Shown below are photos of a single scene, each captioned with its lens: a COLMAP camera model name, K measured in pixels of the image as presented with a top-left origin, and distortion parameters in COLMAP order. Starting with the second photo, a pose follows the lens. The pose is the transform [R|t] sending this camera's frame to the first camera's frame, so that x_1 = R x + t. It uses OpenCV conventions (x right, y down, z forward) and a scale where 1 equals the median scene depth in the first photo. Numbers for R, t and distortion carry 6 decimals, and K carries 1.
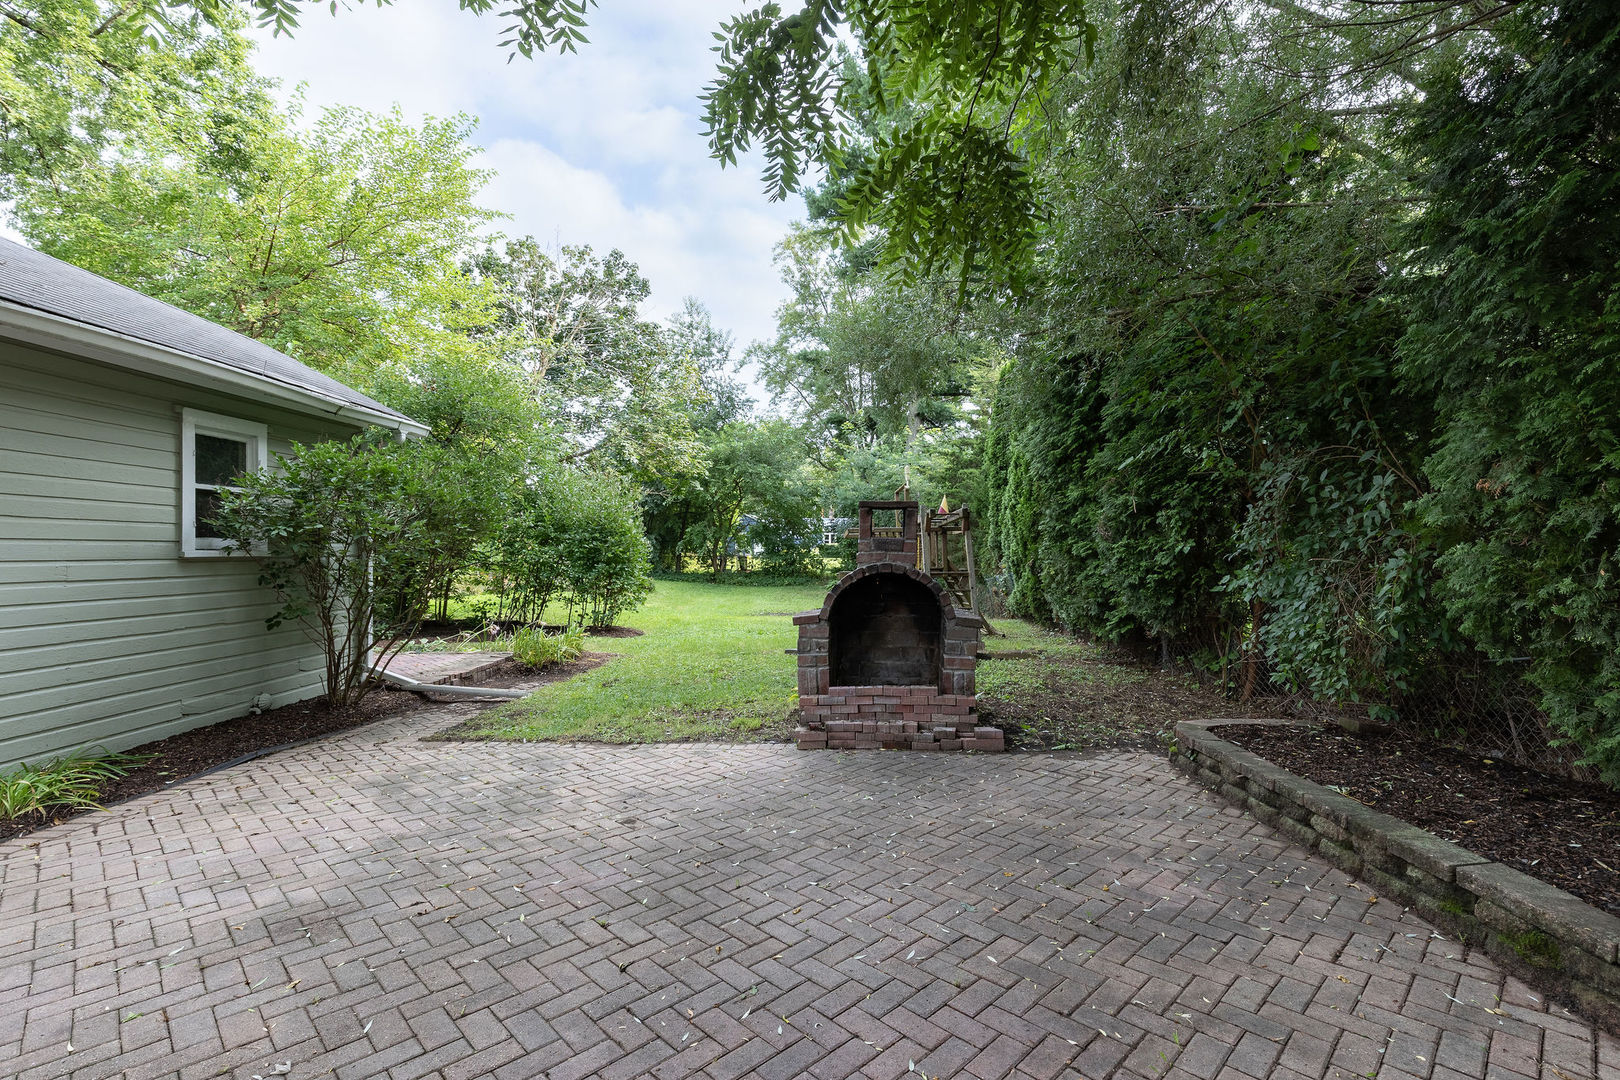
lens RADIAL K [[743.3, 0, 809.5], [0, 743.3, 552.1], [0, 0, 1]] dist [0.011686, -0.000499]
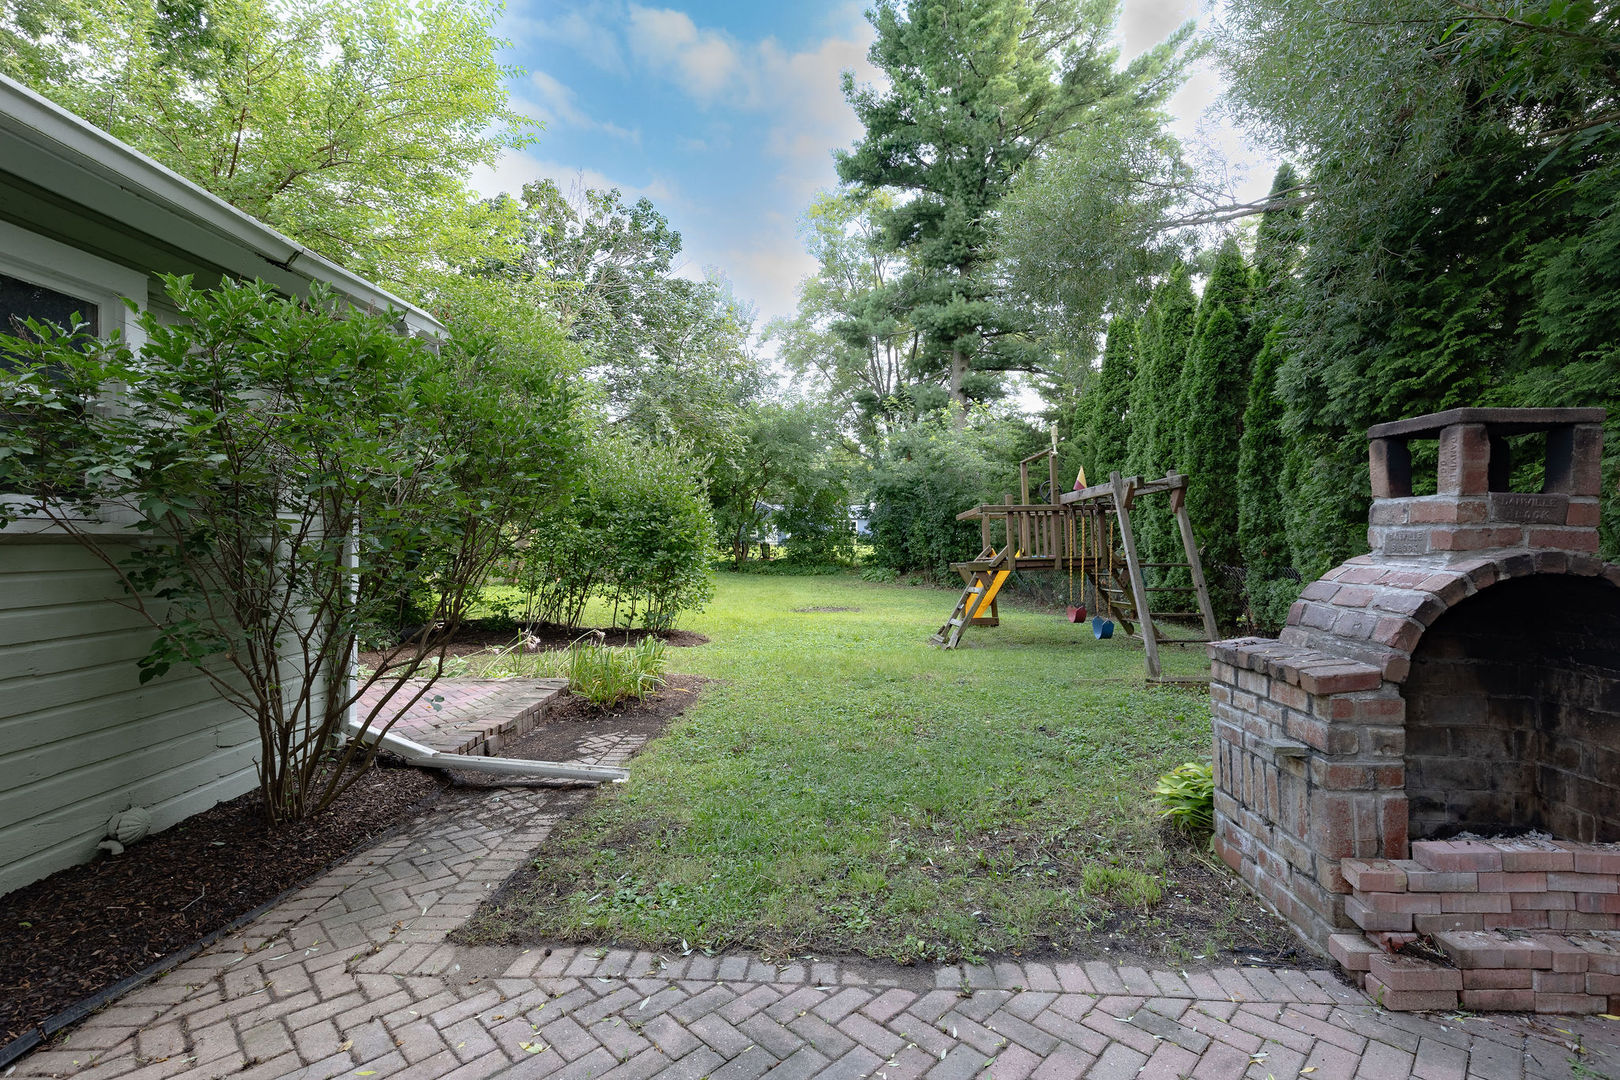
lens RADIAL K [[743.3, 0, 811.0], [0, 743.3, 533.0], [0, 0, 1]] dist [0.011686, -0.000499]
pose [[0.999988, 0.003146, 0.003627, -0.113117], [-0.003113, 0.999953, -0.009129, 0.003410], [-0.003655, 0.009117, 0.999952, 0.201180]]
